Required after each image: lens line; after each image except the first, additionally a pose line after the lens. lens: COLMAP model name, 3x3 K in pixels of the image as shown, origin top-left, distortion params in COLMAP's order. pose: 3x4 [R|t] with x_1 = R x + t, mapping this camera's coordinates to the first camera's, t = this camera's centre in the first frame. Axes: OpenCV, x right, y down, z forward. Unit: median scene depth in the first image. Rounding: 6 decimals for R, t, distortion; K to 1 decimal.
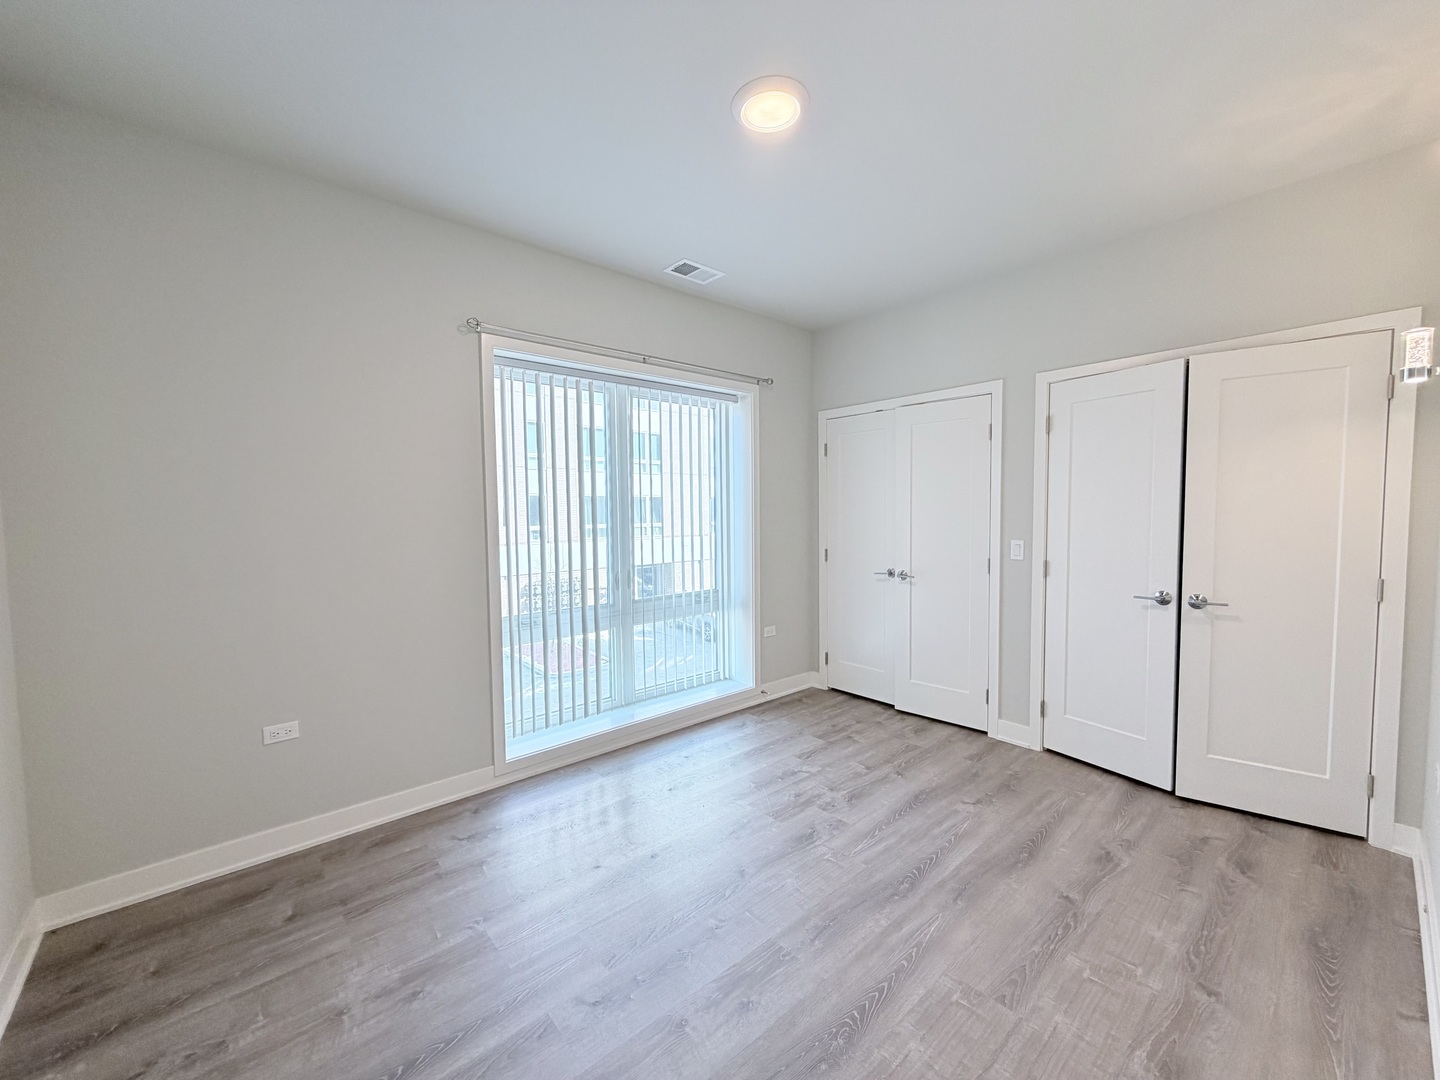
lens RADIAL K [[573.7, 0, 718.1], [0, 573.7, 543.8], [0, 0, 1]] dist [-0.000257, 0.000179]
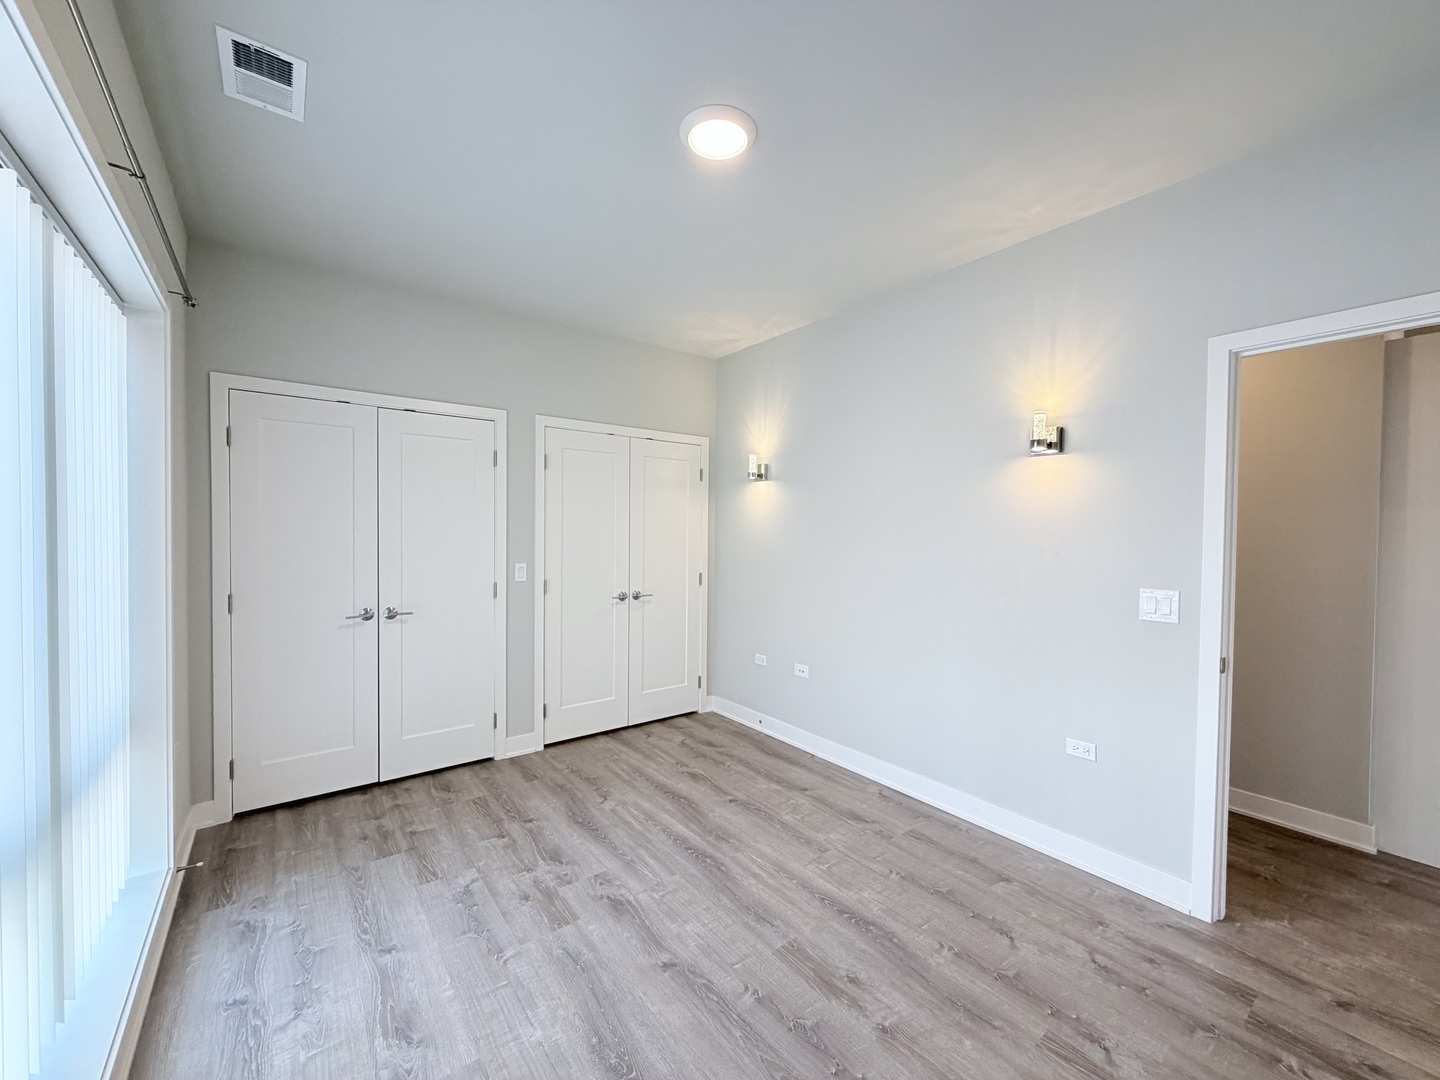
lens RADIAL K [[573.7, 0, 718.1], [0, 573.7, 543.8], [0, 0, 1]] dist [-0.000257, 0.000179]
pose [[0.062680, -0.011875, 0.997963, -0.581756], [0.047110, 0.998850, 0.008927, -0.038464], [-0.996921, 0.046454, 0.063168, 0.618851]]
